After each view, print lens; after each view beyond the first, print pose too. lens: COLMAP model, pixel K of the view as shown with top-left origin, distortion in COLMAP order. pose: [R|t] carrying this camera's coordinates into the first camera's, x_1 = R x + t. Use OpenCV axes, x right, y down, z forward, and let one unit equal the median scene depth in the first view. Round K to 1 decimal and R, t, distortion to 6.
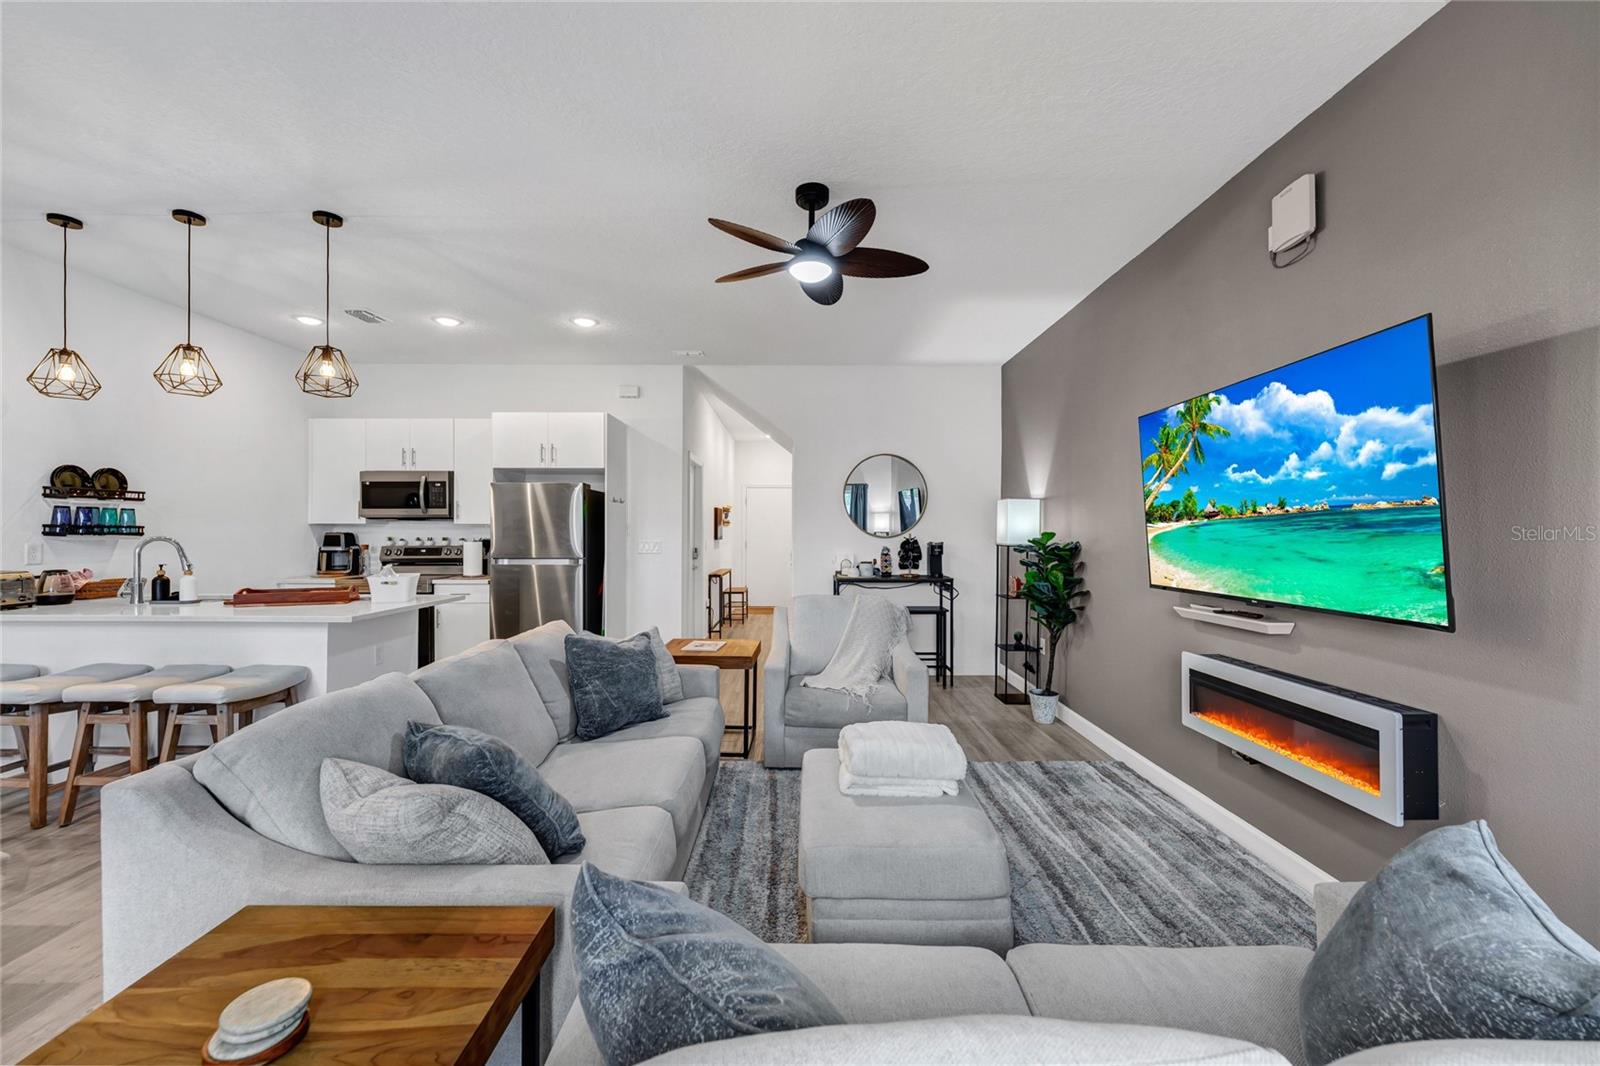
lens RADIAL K [[654.0, 0, 796.5], [0, 654.0, 527.9], [0, 0, 1]] dist [0.005673, 0.000236]
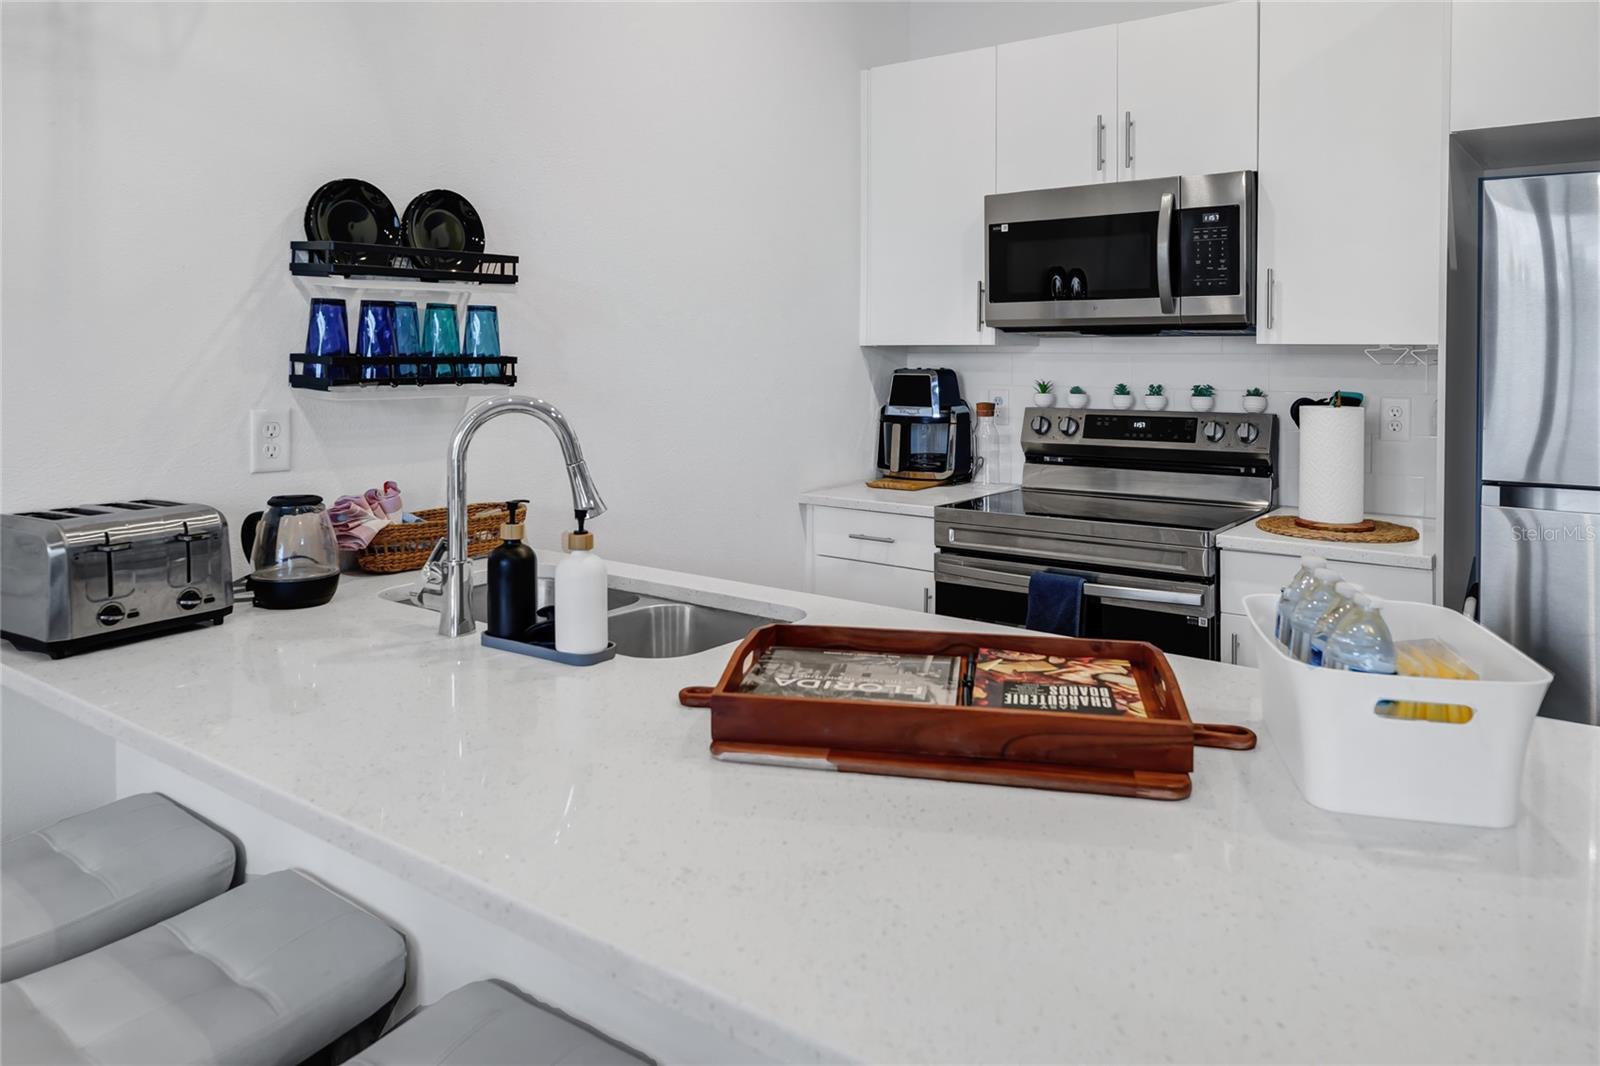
lens RADIAL K [[1100.8, 0, 786.0], [0, 1100.8, 374.9], [0, 0, 1]] dist [0.007084, 0.001058]
pose [[0.800059, 0.013585, -0.599767, -0.605292], [0.001897, 0.999681, 0.025174, -0.008431], [0.599918, -0.021278, 0.799778, 0.707883]]
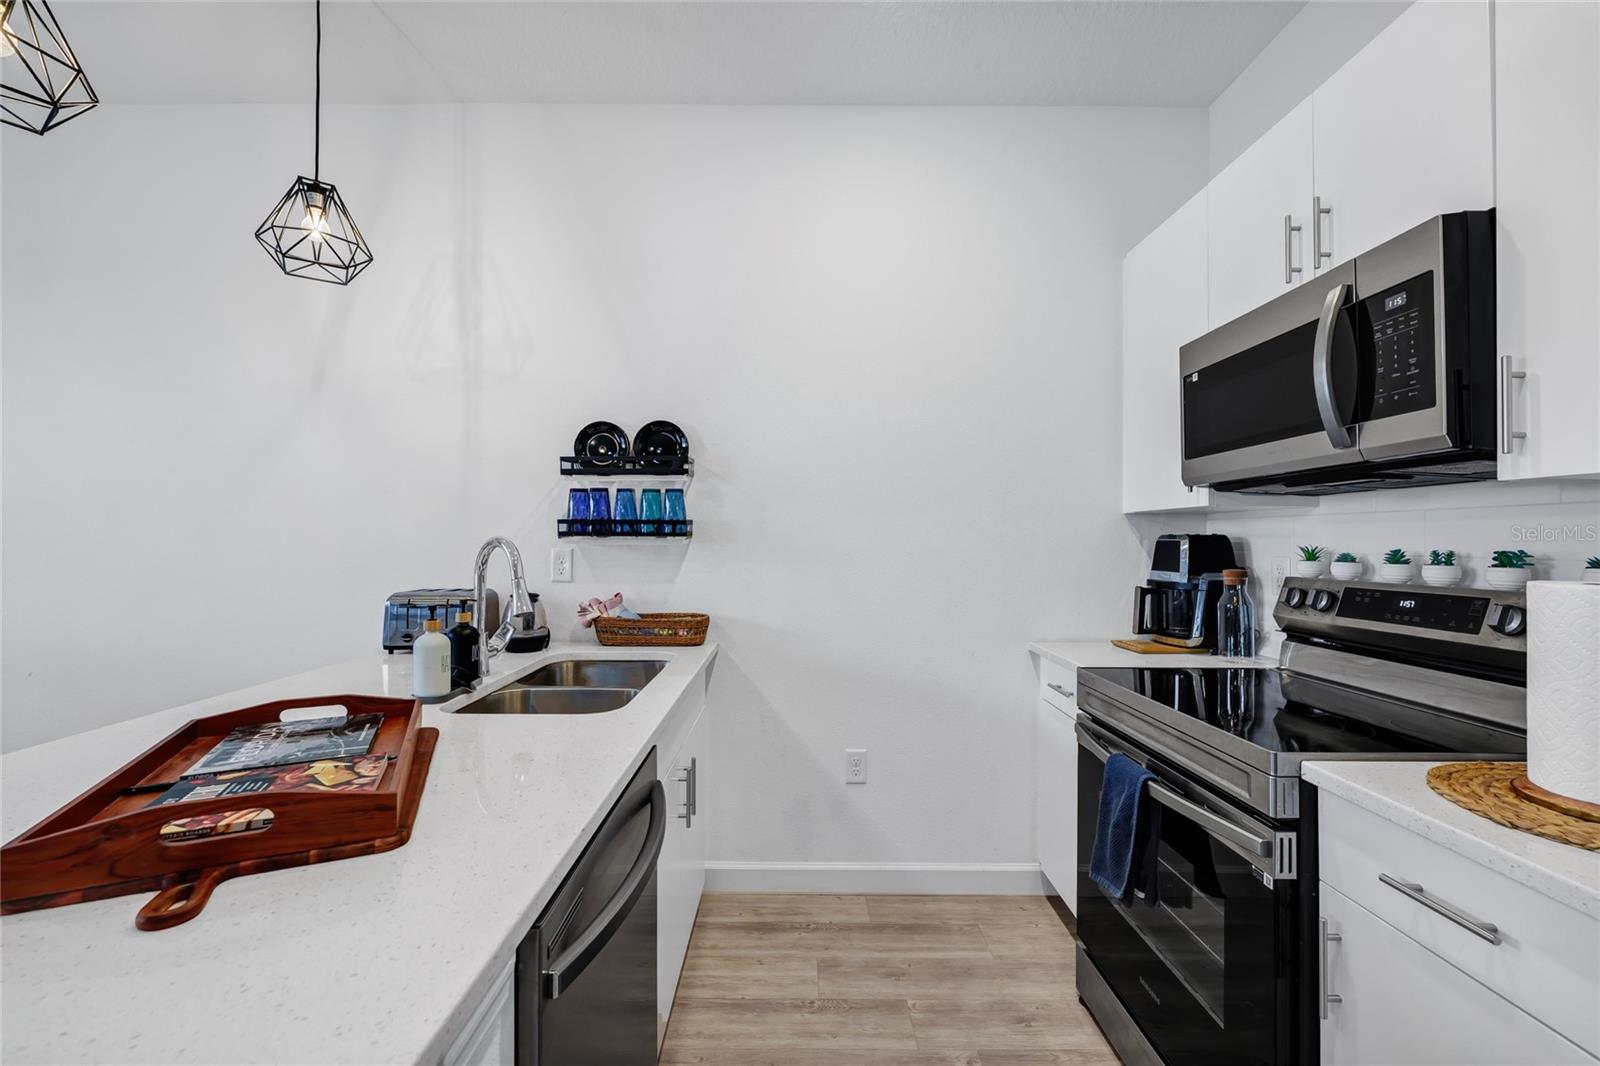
lens RADIAL K [[654.0, 0, 804.2], [0, 654.0, 533.3], [0, 0, 1]] dist [0.005673, 0.000236]
pose [[0.015314, -0.010827, -0.999824, -0.518516], [0.002706, 0.999938, -0.010787, 0.016088], [0.999879, -0.002540, 0.015342, 1.233099]]
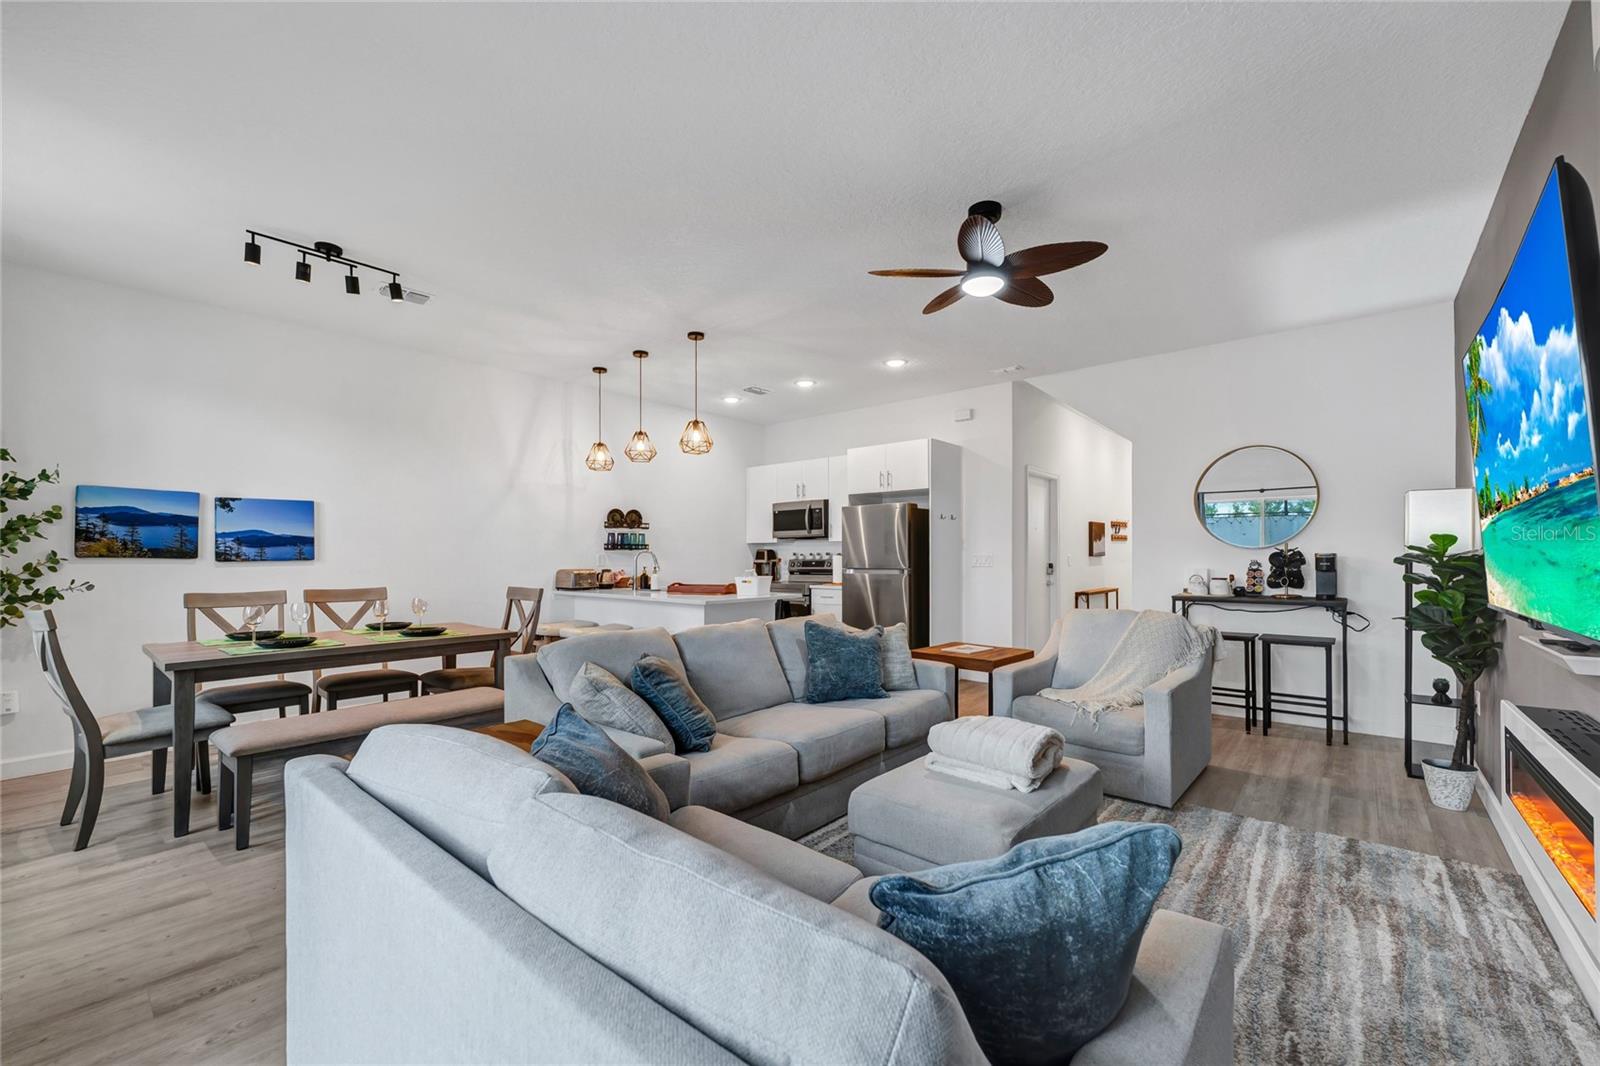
lens RADIAL K [[654.0, 0, 789.7], [0, 654.0, 546.2], [0, 0, 1]] dist [0.005673, 0.000236]
pose [[0.755524, -0.013282, -0.654987, 0.371013], [0.007695, 0.999905, -0.011399, 0.025793], [0.655076, 0.003572, 0.755555, 0.010197]]
